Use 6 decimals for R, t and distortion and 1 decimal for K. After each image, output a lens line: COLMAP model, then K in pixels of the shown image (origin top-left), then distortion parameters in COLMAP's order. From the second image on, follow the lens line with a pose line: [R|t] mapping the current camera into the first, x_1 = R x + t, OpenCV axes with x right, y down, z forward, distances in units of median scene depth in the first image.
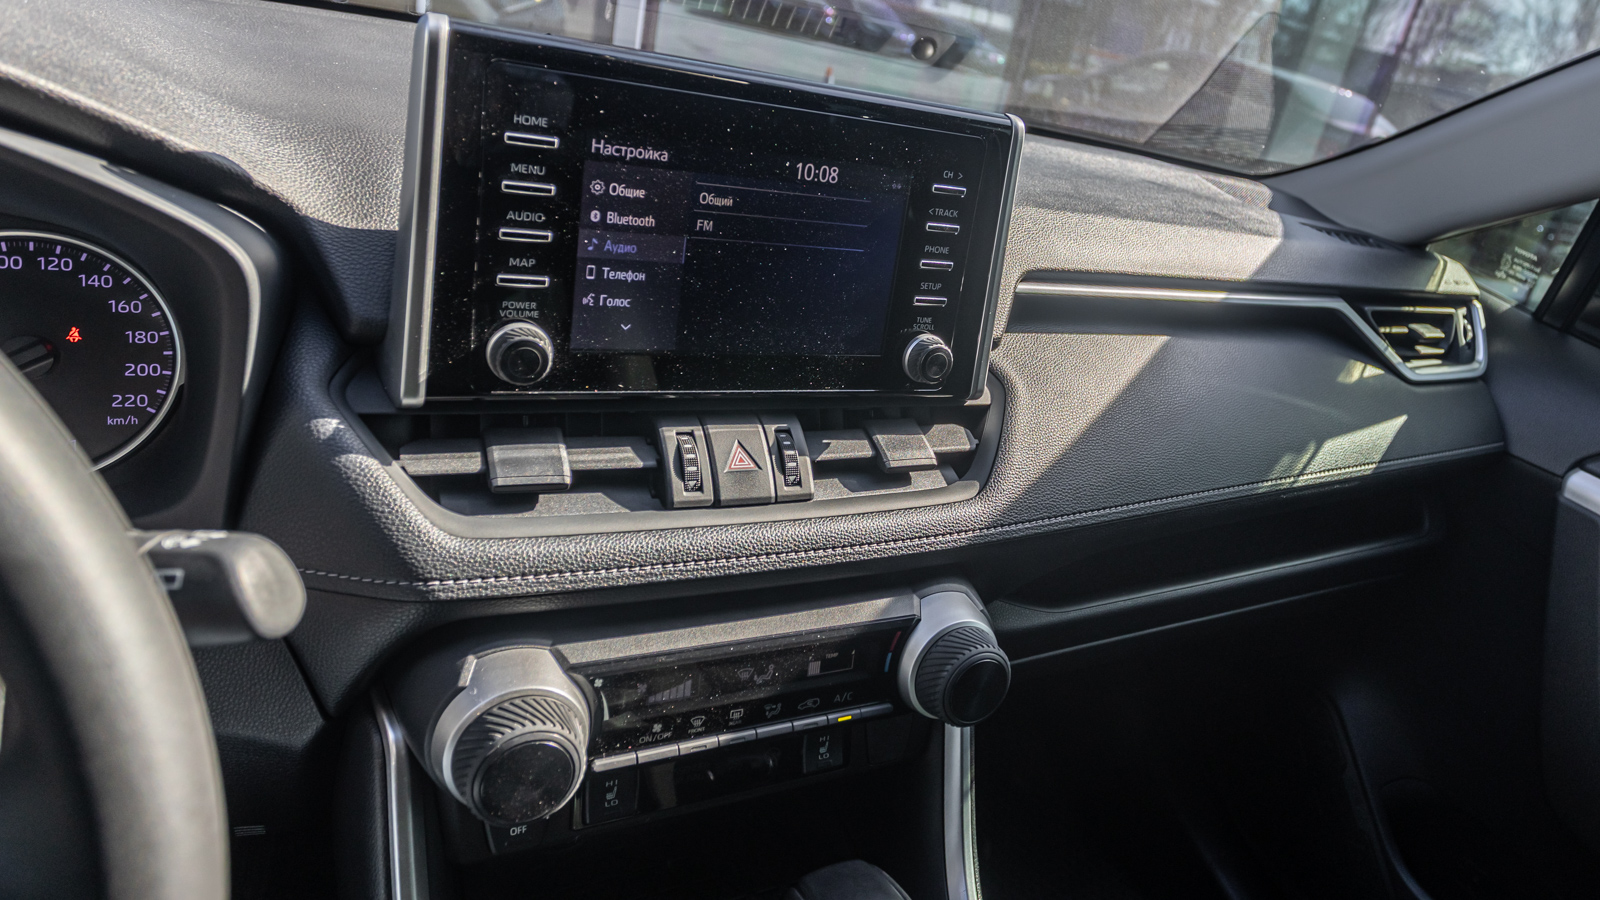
lens RADIAL K [[1004.0, 0, 902.0], [0, 1004.0, 380.8], [0, 0, 1]] dist [0.005033, 0.000113]
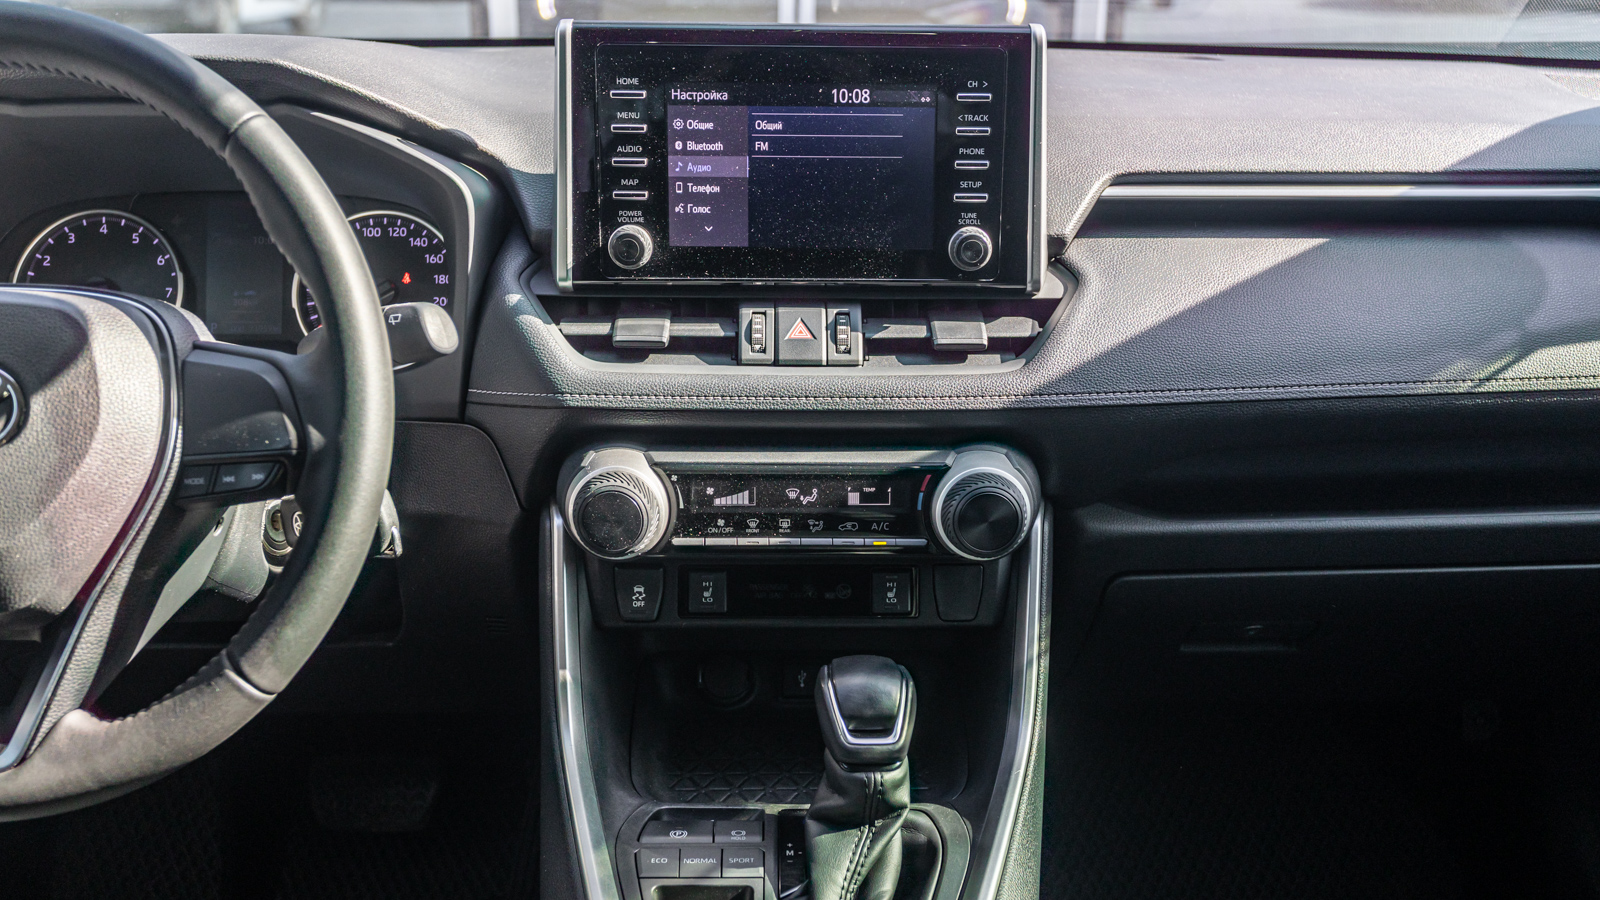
lens RADIAL K [[1582.0, 0, 802.7], [0, 1582.0, 481.5], [0, 0, 1]] dist [0.017079, -0.008146]
pose [[0.864272, -0.030200, -0.502117, 0.854044], [-0.002142, 0.997966, -0.063710, 0.403671], [0.503020, 0.056138, 0.862450, -0.709556]]
